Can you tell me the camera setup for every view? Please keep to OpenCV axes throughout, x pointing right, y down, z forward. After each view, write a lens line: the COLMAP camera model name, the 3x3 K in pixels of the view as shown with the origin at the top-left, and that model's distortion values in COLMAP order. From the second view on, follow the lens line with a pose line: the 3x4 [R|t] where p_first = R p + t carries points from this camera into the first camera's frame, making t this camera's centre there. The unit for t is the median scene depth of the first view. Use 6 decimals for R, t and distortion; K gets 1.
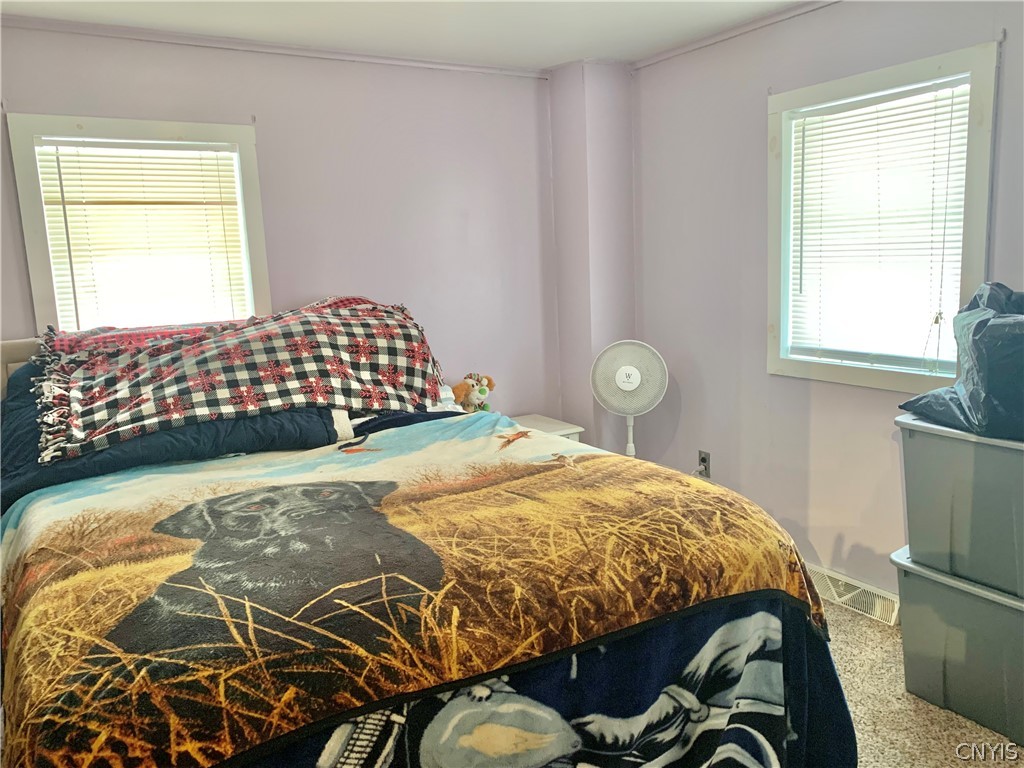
lens RADIAL K [[777.6, 0, 513.2], [0, 777.6, 374.7], [0, 0, 1]] dist [0.047673, -0.060056]
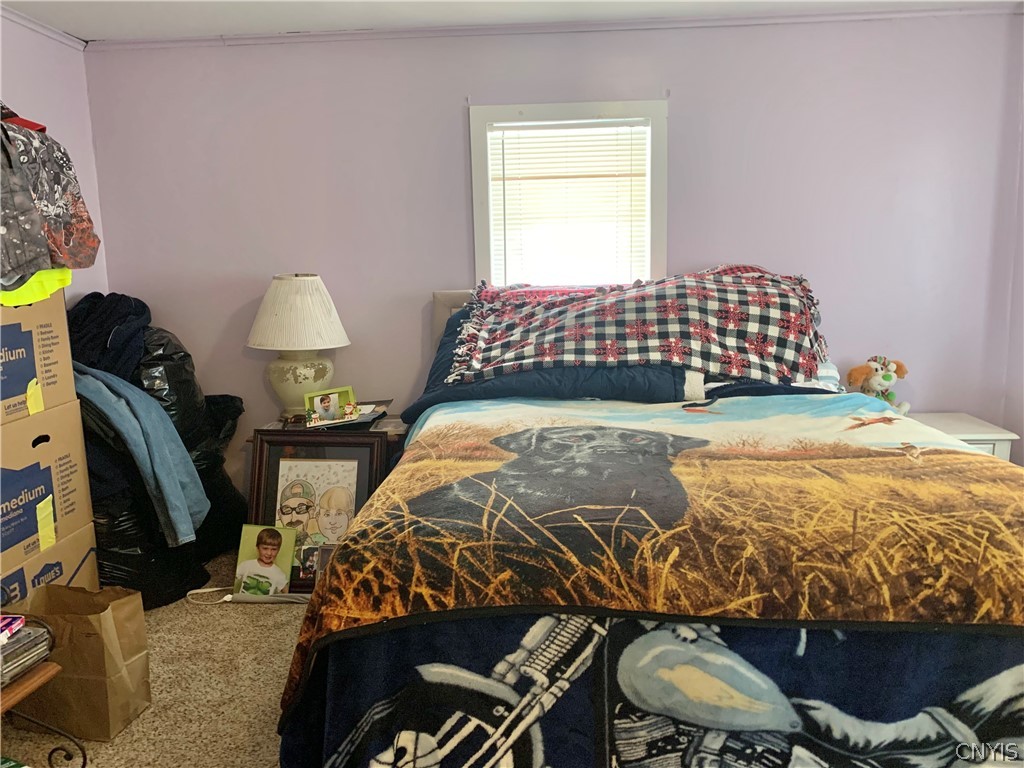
lens RADIAL K [[777.6, 0, 507.6], [0, 777.6, 382.5], [0, 0, 1]] dist [0.047673, -0.060056]
pose [[0.822057, 0.113208, -0.558038, 0.243896], [-0.096319, 0.993560, 0.059673, 0.036186], [0.561199, 0.004696, 0.827667, 0.023006]]
